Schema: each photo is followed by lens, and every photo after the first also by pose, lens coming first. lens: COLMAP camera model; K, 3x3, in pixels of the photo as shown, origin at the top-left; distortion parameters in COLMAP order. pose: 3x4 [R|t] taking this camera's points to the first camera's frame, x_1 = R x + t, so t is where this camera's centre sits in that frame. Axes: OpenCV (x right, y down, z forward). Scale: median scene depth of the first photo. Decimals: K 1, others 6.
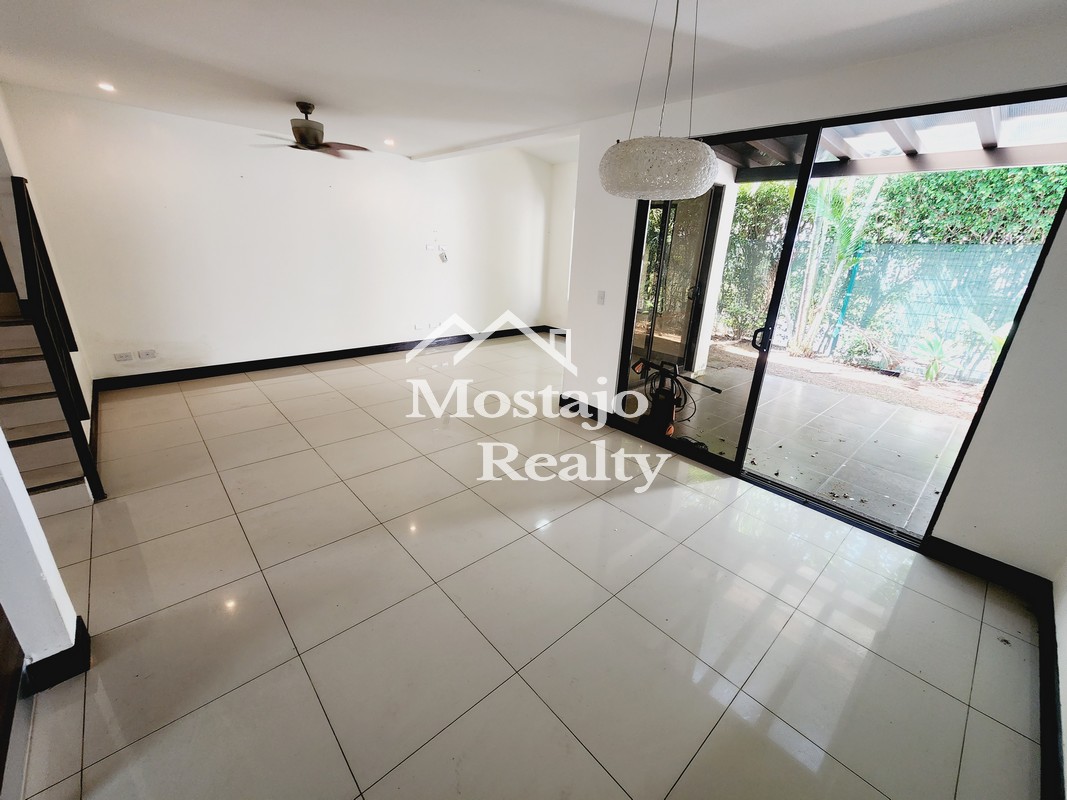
lens RADIAL K [[435.9, 0, 536.8], [0, 435.9, 398.6], [0, 0, 1]] dist [-0.000062, -0.000762]
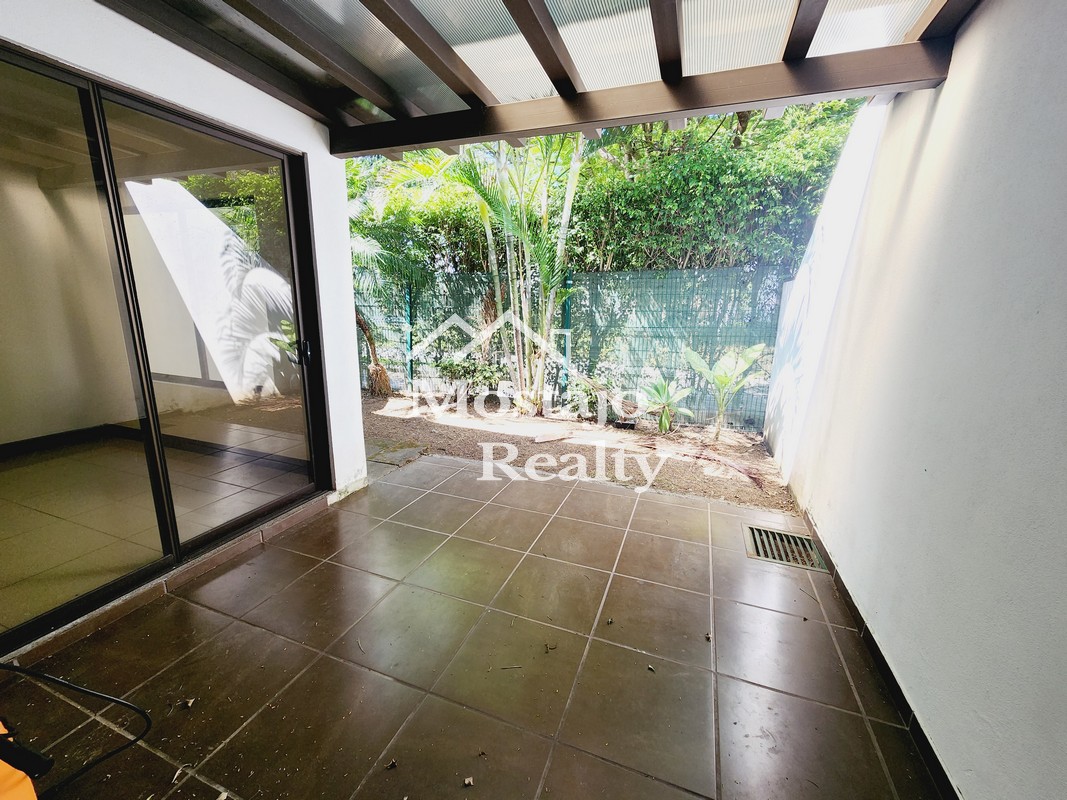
lens RADIAL K [[437.2, 0, 533.3], [0, 437.2, 402.1], [0, 0, 1]] dist [0.000016, 0.000008]
pose [[0.890828, -0.130895, 0.435076, 0.382419], [0.173737, 0.982963, -0.060001, -0.101204], [-0.419810, 0.129039, 0.898392, 0.412278]]
